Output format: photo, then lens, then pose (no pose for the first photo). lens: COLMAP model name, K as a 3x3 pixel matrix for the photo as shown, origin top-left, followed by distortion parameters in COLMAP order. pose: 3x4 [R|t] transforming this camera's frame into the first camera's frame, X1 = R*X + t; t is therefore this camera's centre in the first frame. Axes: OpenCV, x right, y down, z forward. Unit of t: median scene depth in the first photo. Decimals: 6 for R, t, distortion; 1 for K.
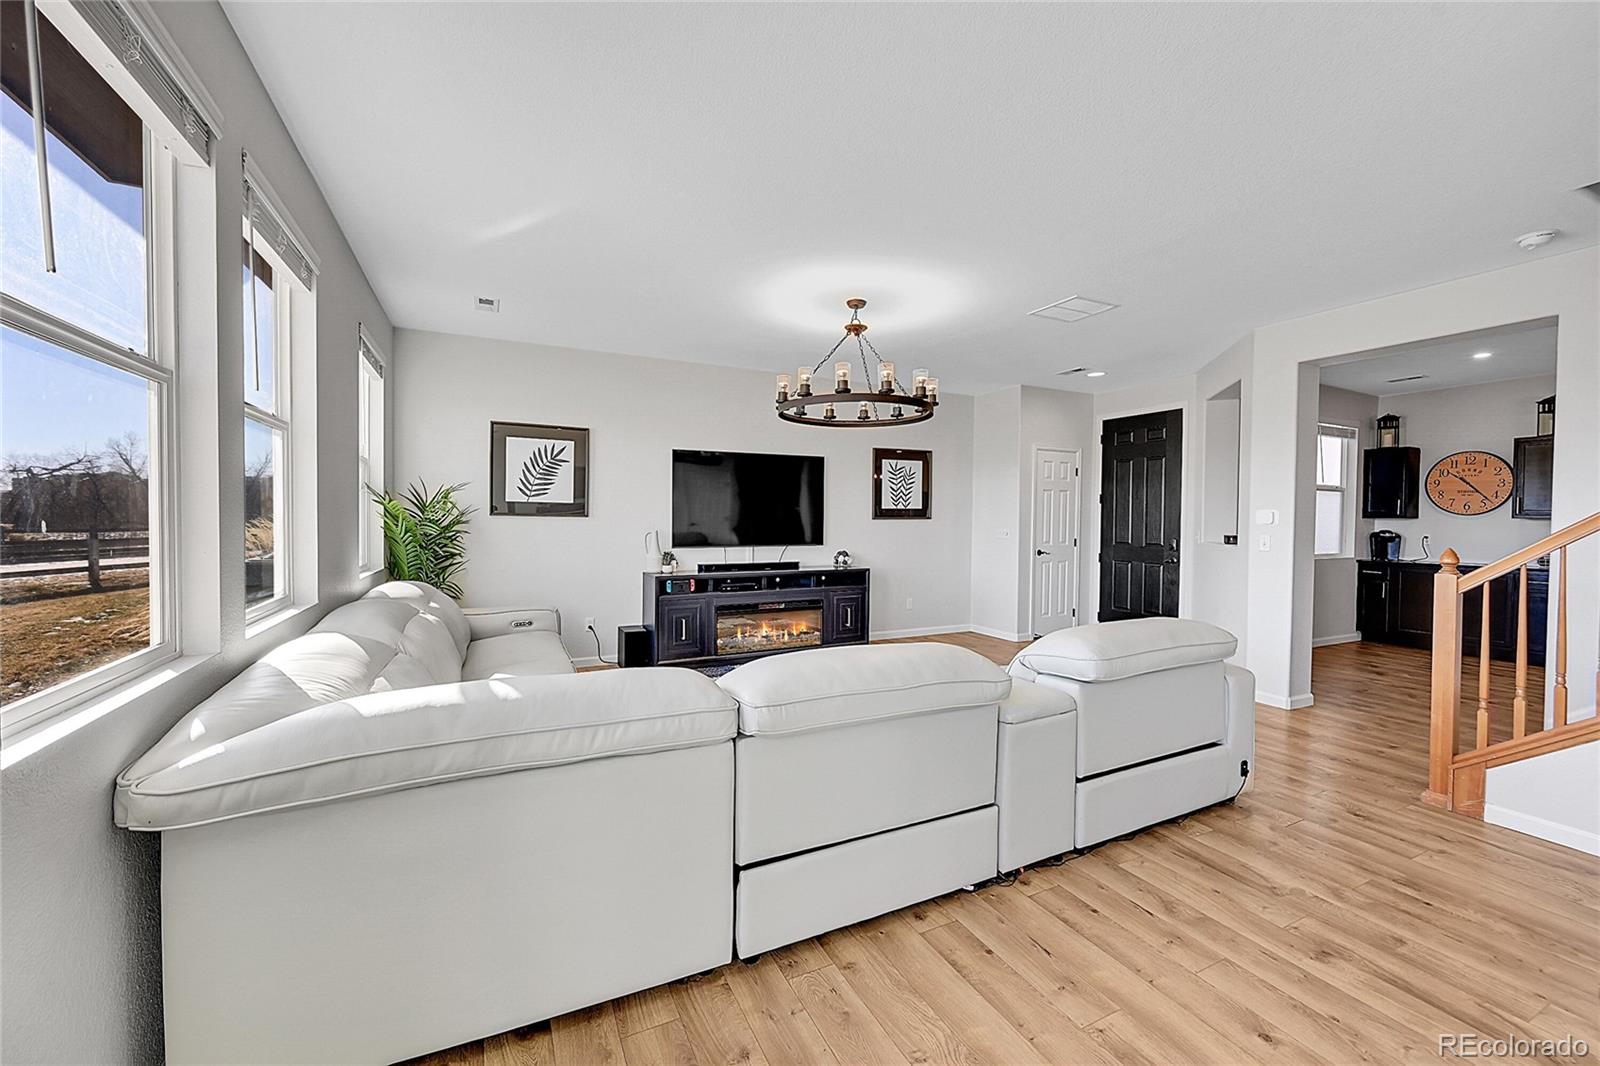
lens RADIAL K [[639.3, 0, 796.7], [0, 639.3, 531.0], [0, 0, 1]] dist [-0.000128, 0.000160]
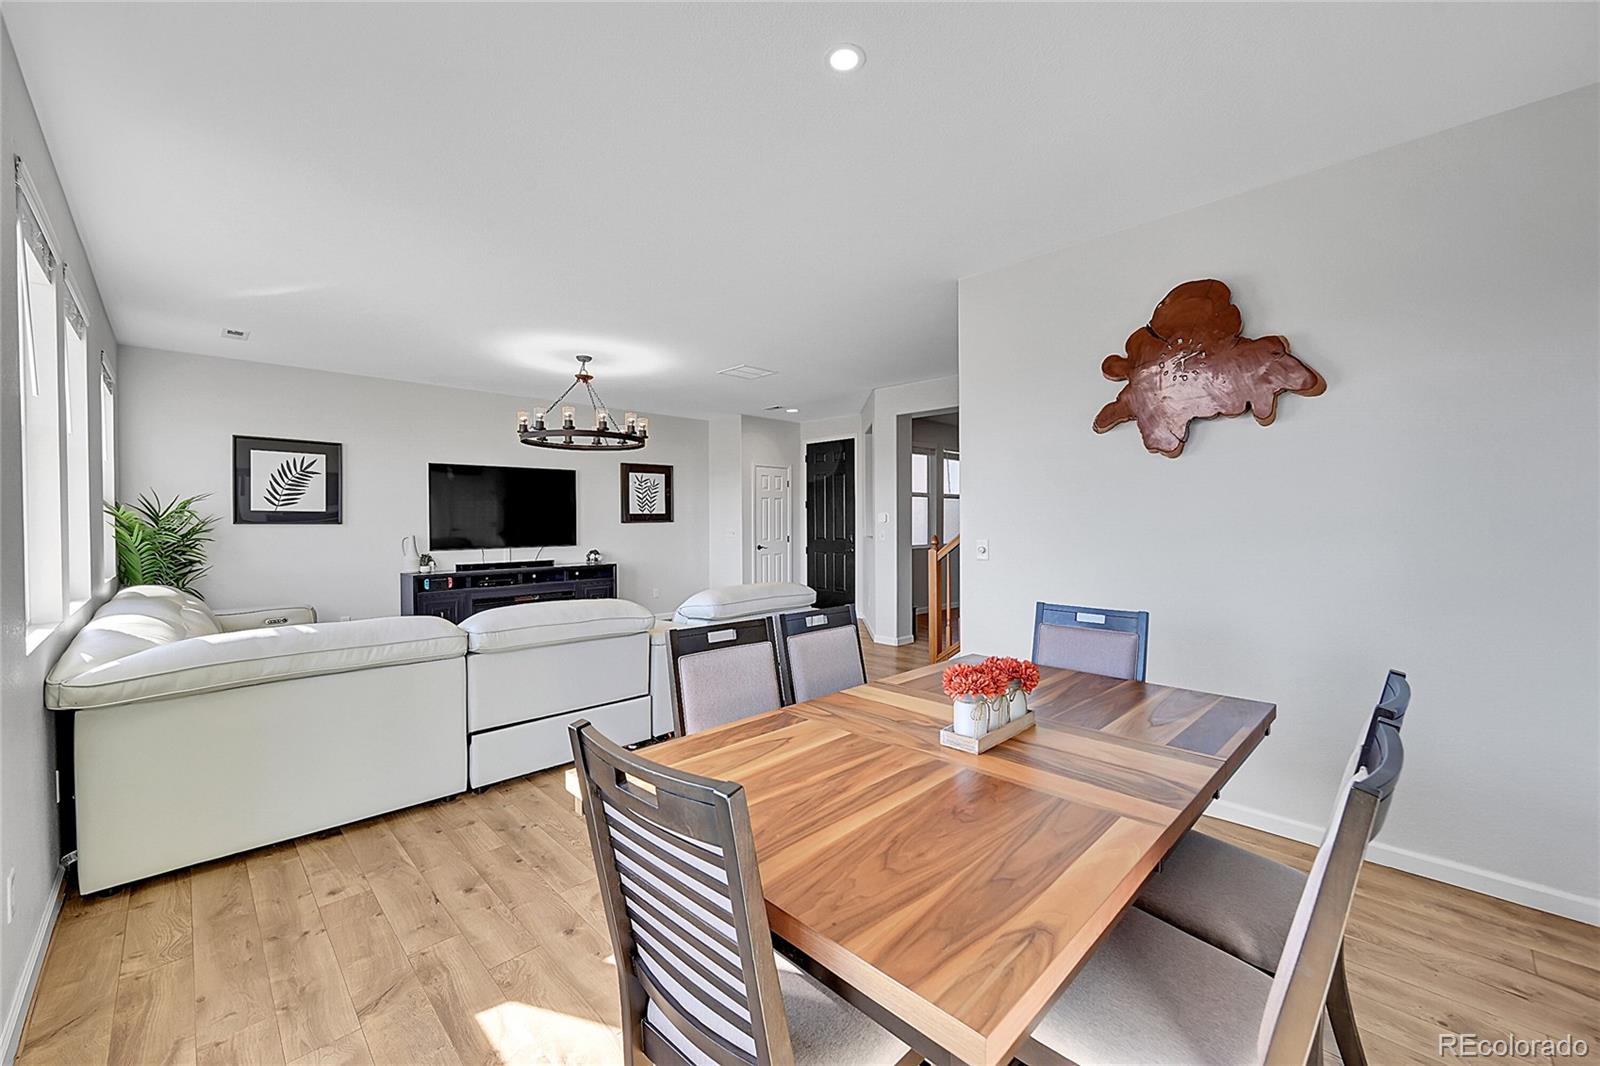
lens RADIAL K [[628.8, 0, 797.7], [0, 628.8, 530.8], [0, 0, 1]] dist [-0.001724, -0.000243]
pose [[0.946186, -0.017737, 0.323136, 0.066149], [0.019416, 0.999810, -0.001974, 0.006712], [-0.323039, 0.008142, 0.946351, -0.277939]]
